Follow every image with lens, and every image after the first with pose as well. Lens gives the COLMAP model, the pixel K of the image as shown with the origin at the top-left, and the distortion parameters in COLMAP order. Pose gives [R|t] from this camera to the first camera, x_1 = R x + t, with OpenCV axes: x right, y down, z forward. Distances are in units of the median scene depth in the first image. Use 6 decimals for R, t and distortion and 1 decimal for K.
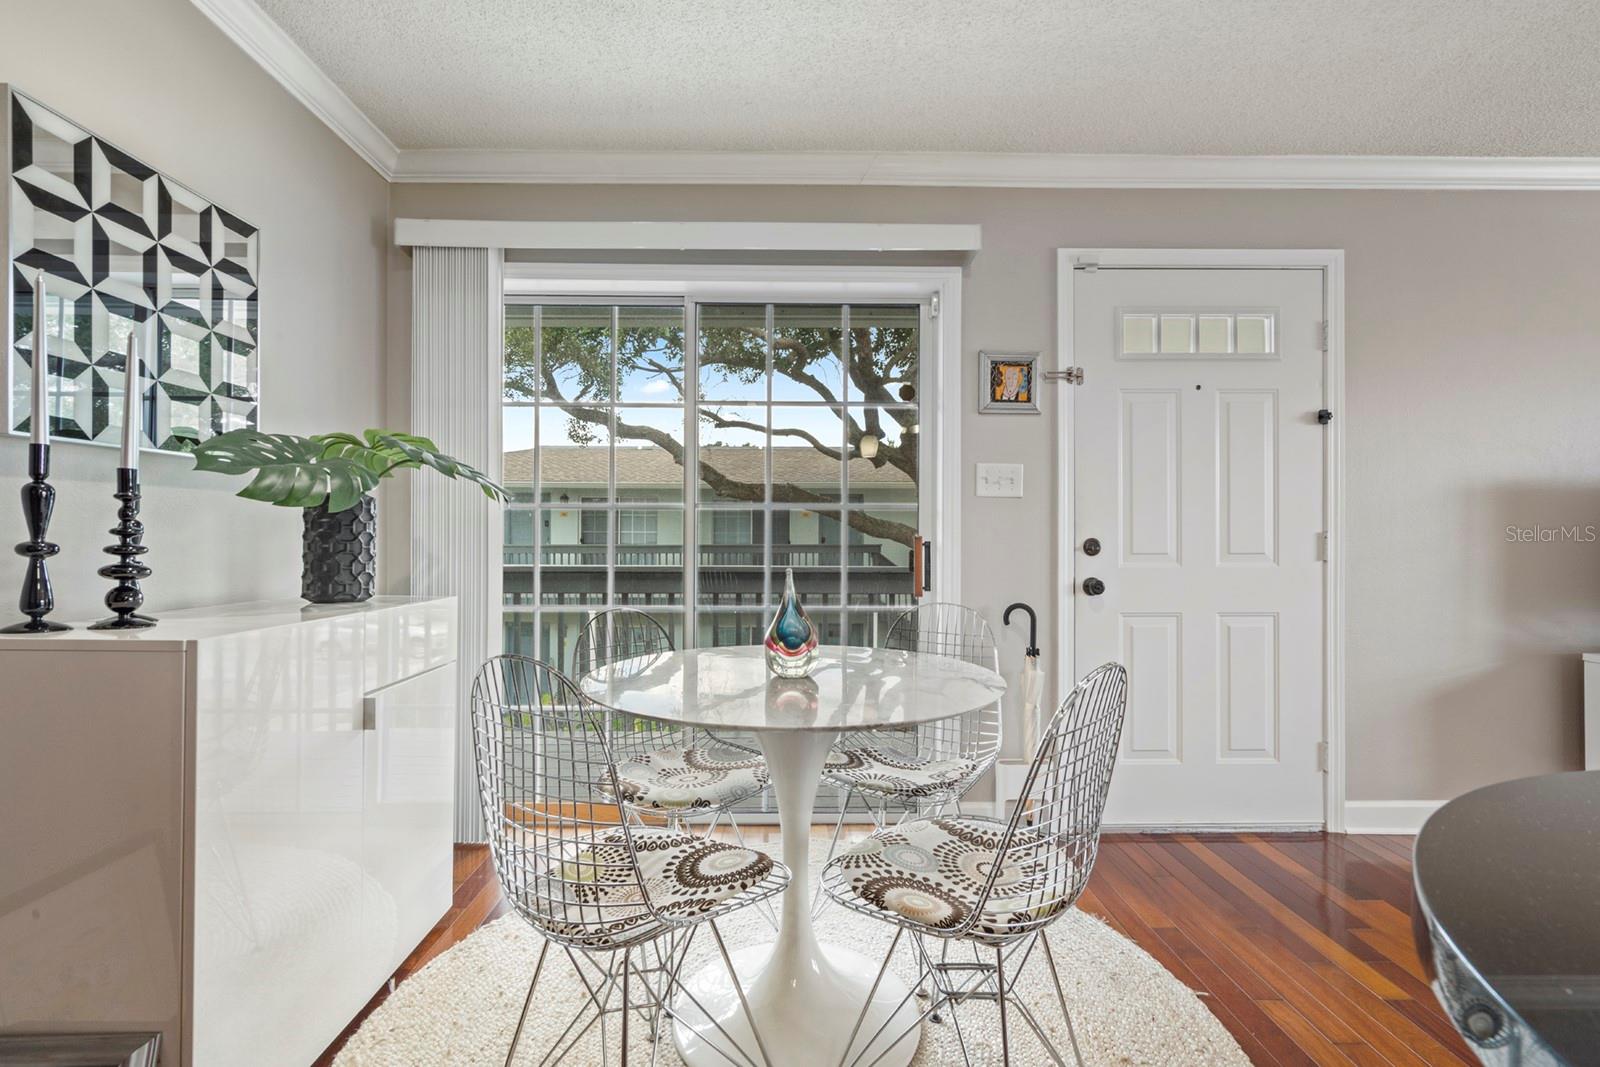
lens RADIAL K [[727.7, 0, 796.6], [0, 727.7, 538.9], [0, 0, 1]] dist [-0.002782, 0.000606]
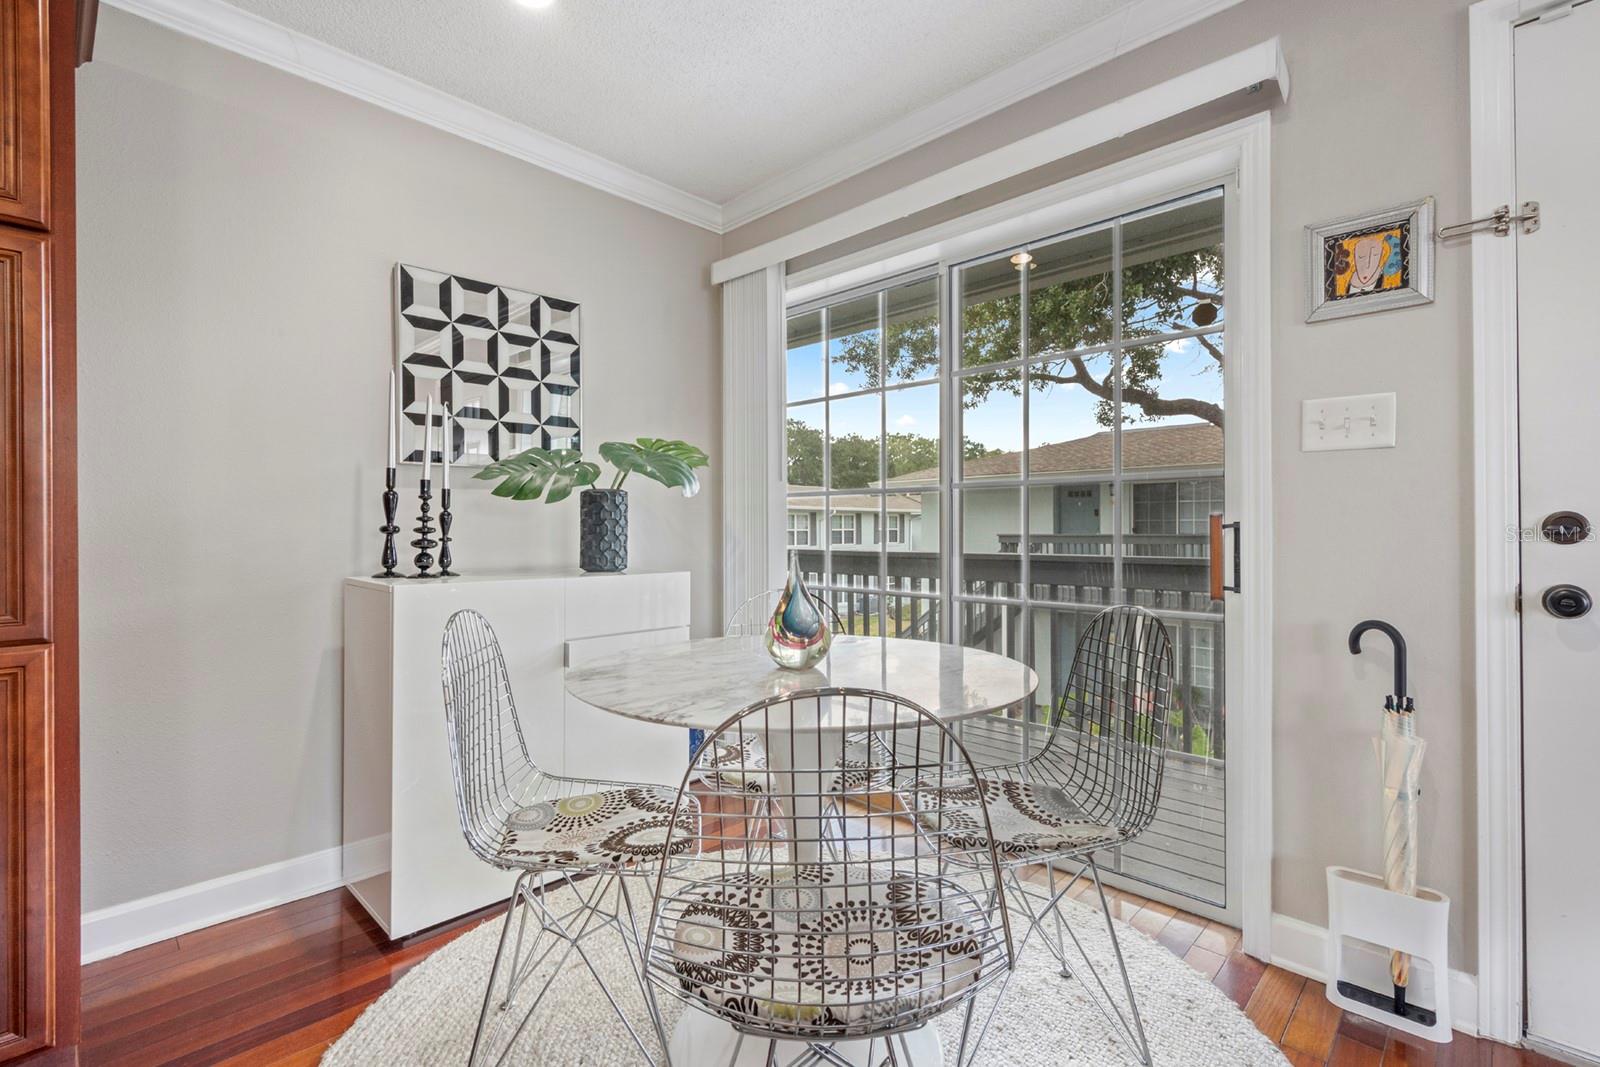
lens RADIAL K [[727.4, 0, 791.3], [0, 727.4, 528.8], [0, 0, 1]] dist [-0.004363, 0.001291]
pose [[0.702053, -0.006376, -0.712096, 0.515063], [0.005229, 0.999979, -0.003798, 0.014631], [0.712106, -0.001057, 0.702072, 0.289249]]
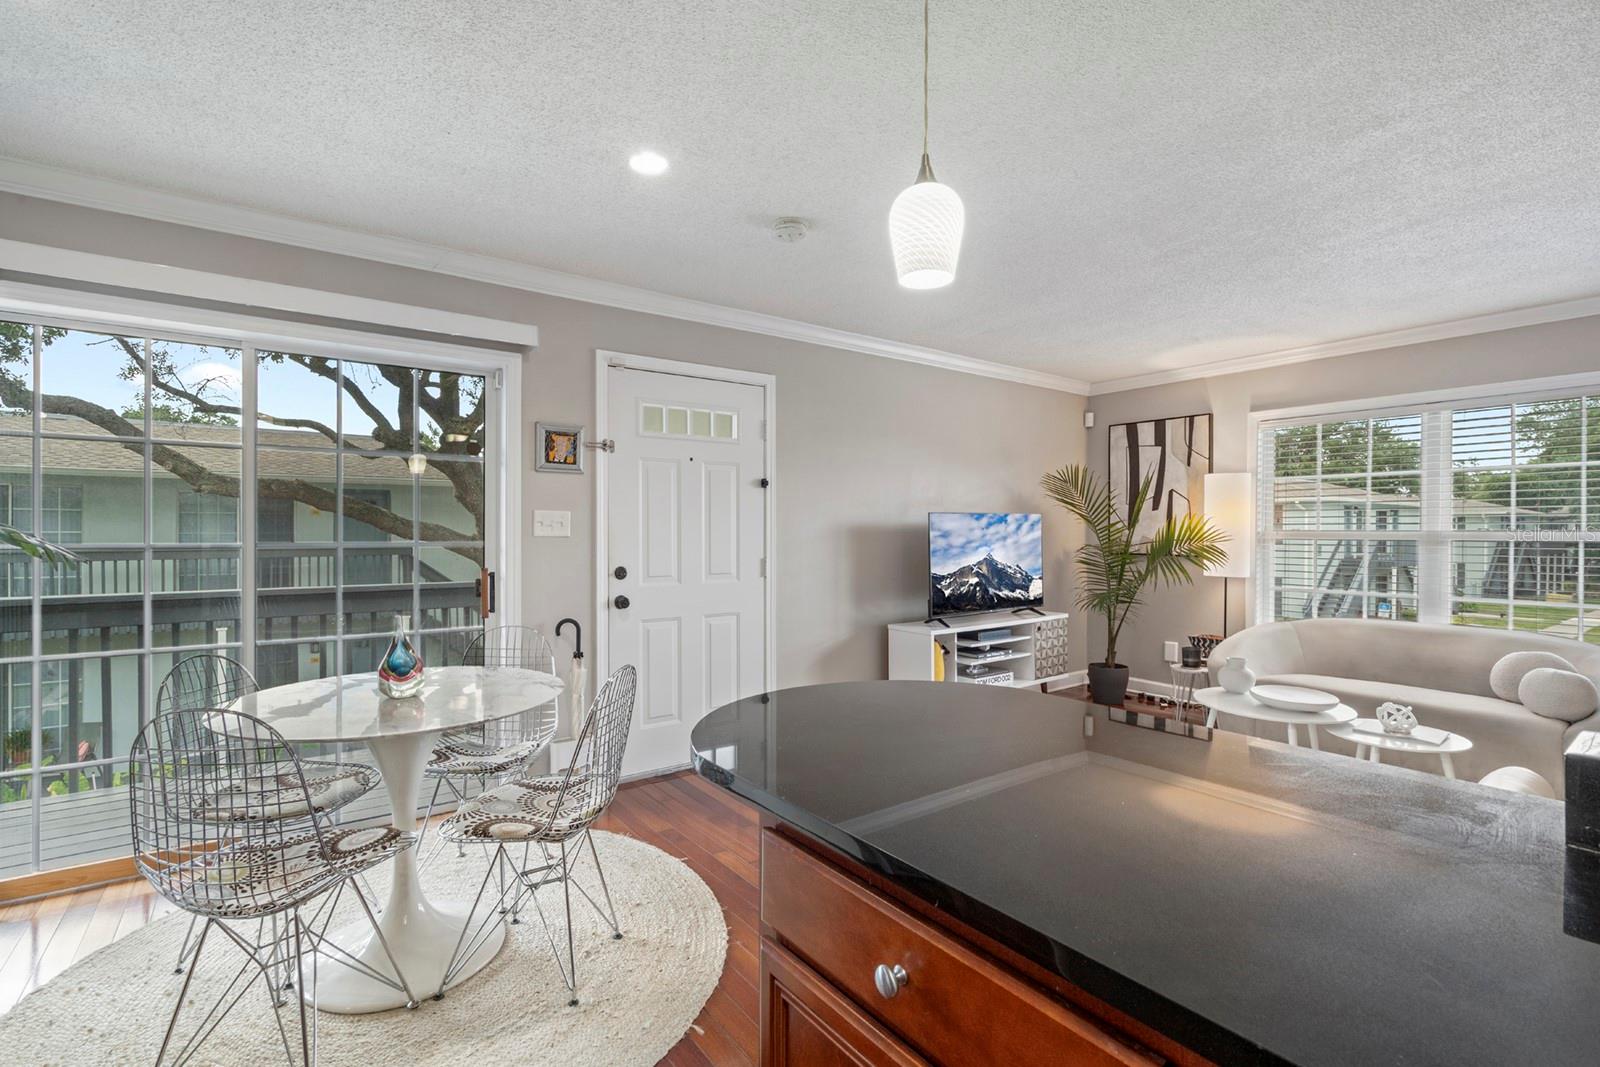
lens RADIAL K [[727.4, 0, 791.3], [0, 727.4, 528.8], [0, 0, 1]] dist [-0.004363, 0.001291]
pose [[0.820920, -0.001371, 0.571041, -0.143804], [0.002800, 0.999995, -0.001625, -0.090476], [-0.571036, 0.002933, 0.820920, -0.394728]]
